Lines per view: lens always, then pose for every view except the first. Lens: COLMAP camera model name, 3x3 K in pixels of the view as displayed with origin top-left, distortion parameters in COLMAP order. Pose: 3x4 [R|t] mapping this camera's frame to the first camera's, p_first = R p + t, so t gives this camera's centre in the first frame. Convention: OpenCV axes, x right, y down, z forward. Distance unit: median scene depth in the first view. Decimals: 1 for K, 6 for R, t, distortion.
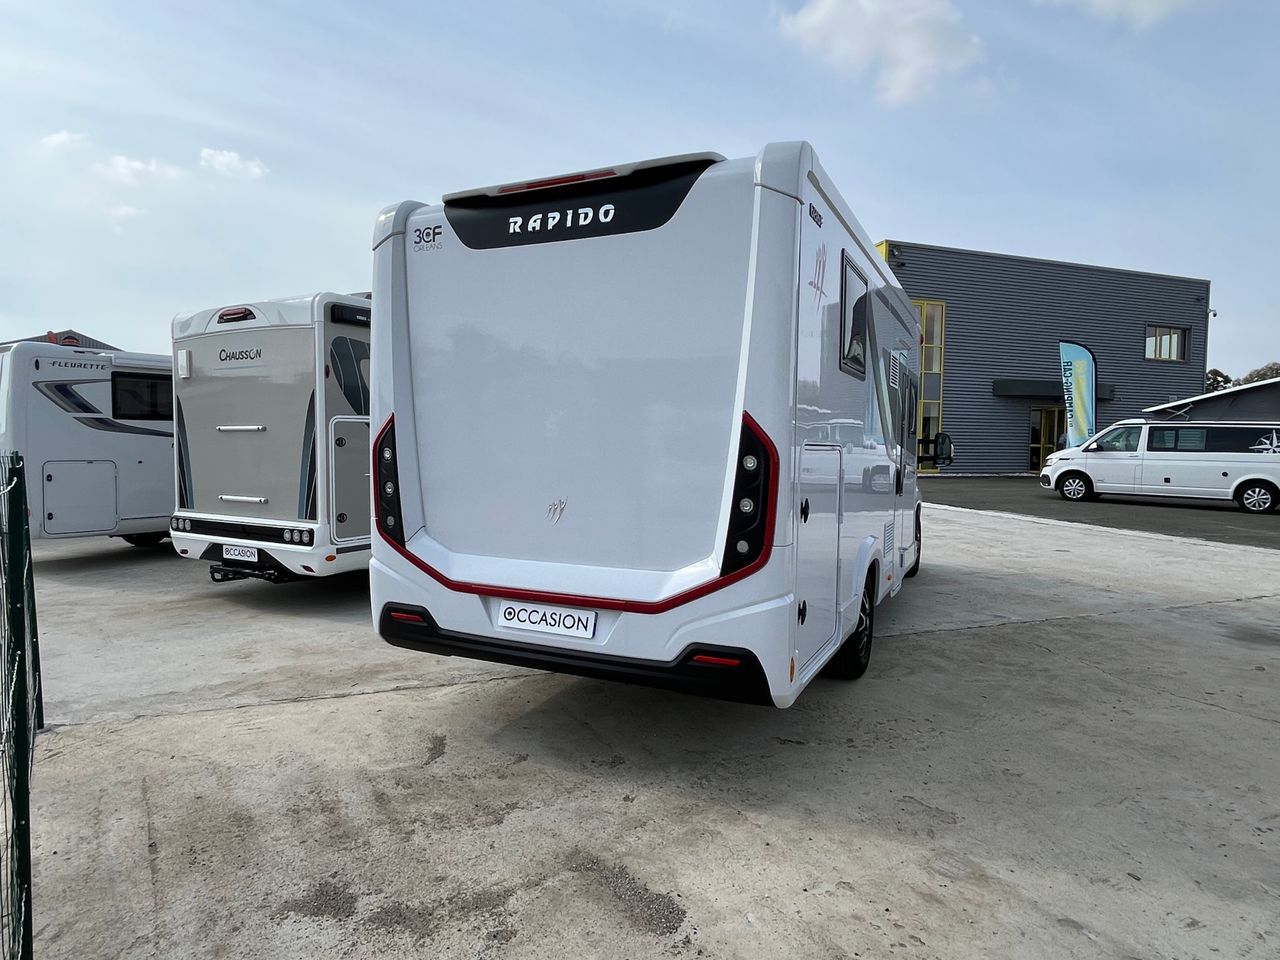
lens RADIAL K [[781.5, 0, 629.9], [0, 781.5, 481.8], [0, 0, 1]] dist [-0.003107, -0.000131]
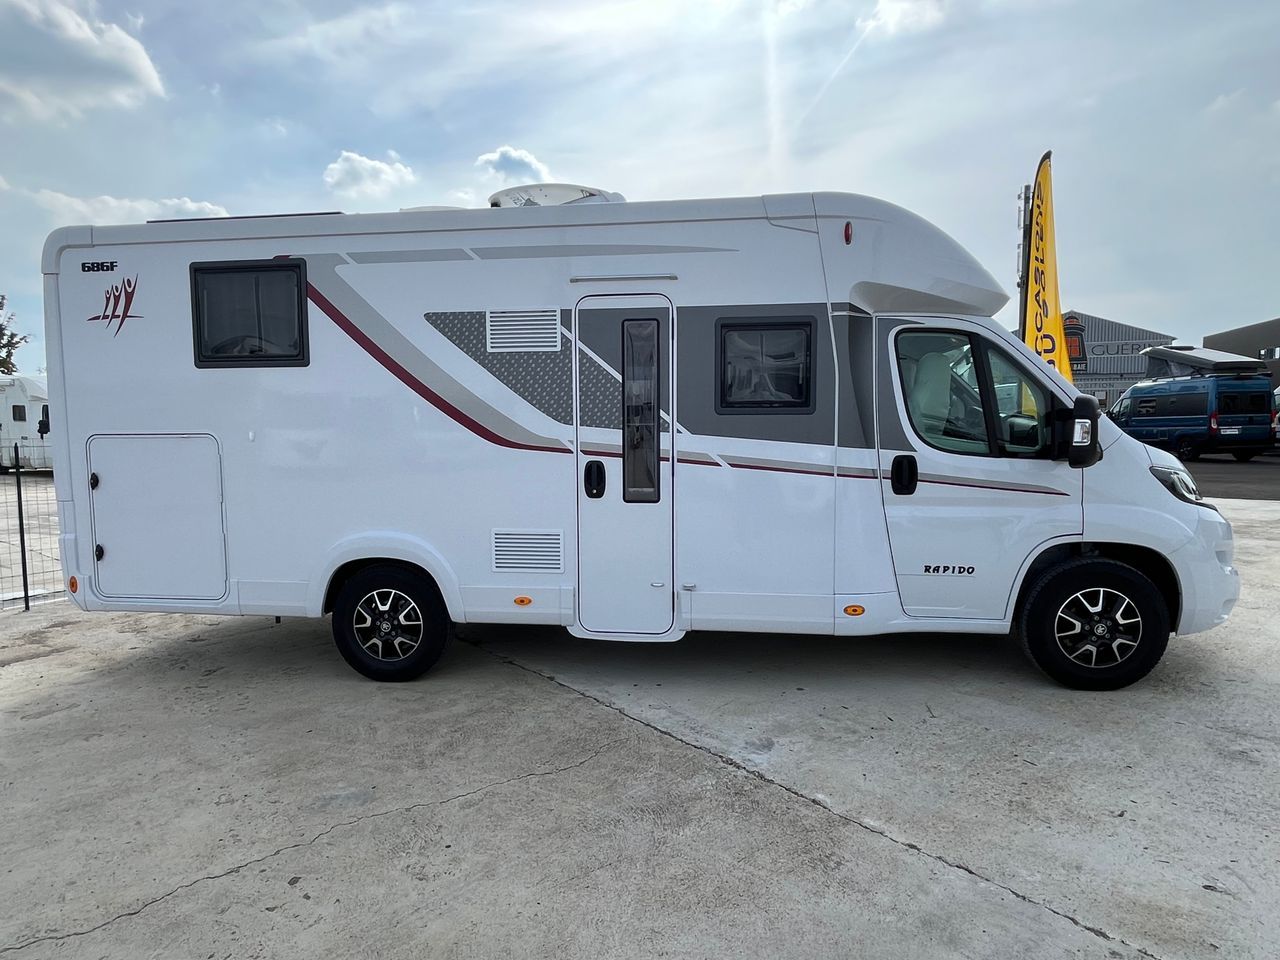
lens RADIAL K [[781.5, 0, 629.9], [0, 781.5, 481.8], [0, 0, 1]] dist [-0.003107, -0.000131]
pose [[0.310526, 0.064656, -0.948363, 1.582165], [-0.030673, 0.997846, 0.057987, -0.061907], [0.950070, 0.011082, 0.311841, 1.252755]]
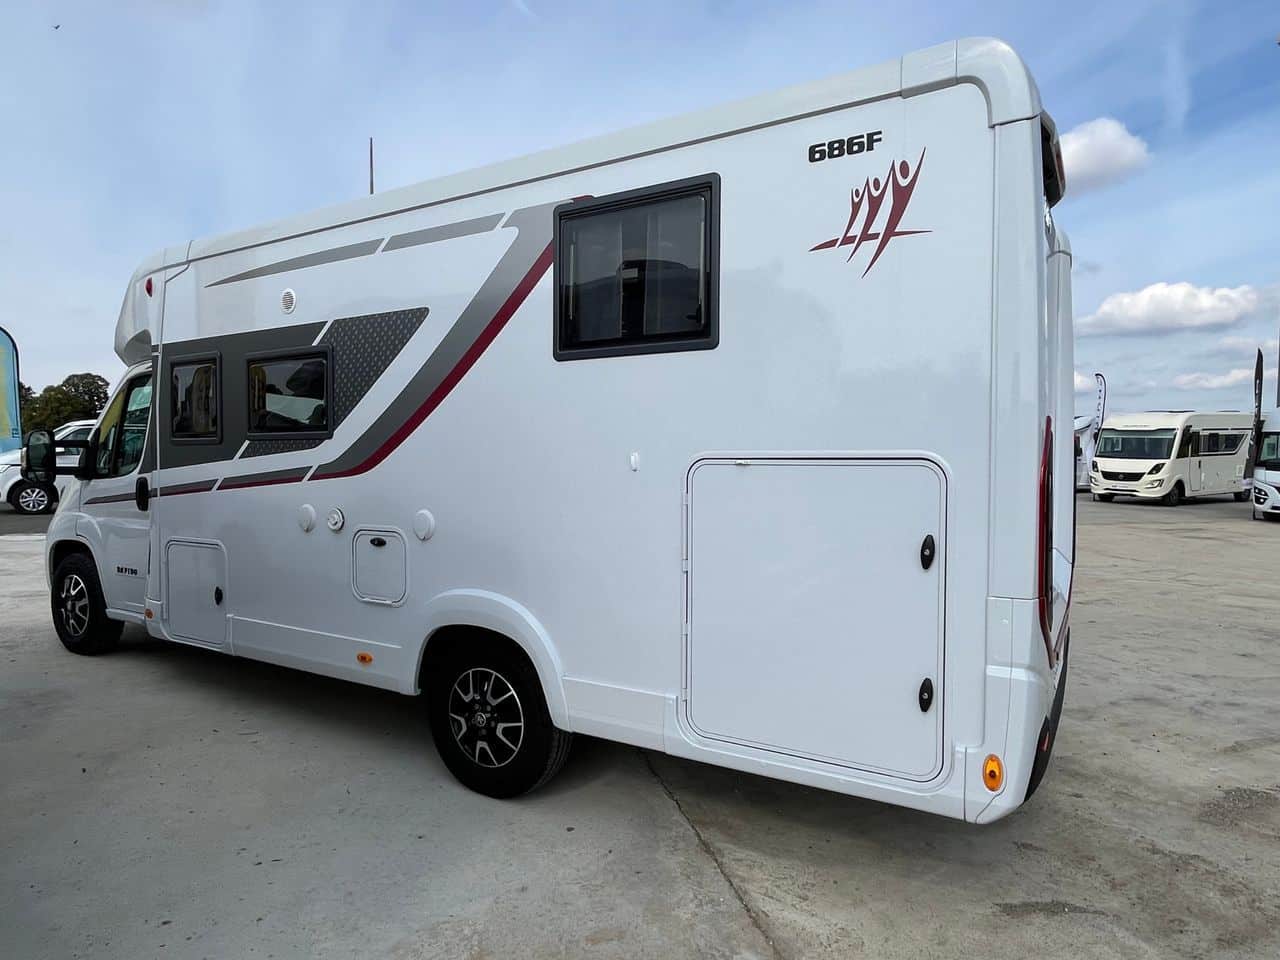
lens RADIAL K [[781.5, 0, 629.9], [0, 781.5, 481.8], [0, 0, 1]] dist [-0.003107, -0.000131]
pose [[0.102647, -0.047148, 0.993600, -0.934286], [0.045438, 0.998056, 0.042665, -0.079688], [-0.993679, 0.040768, 0.104590, 1.252757]]
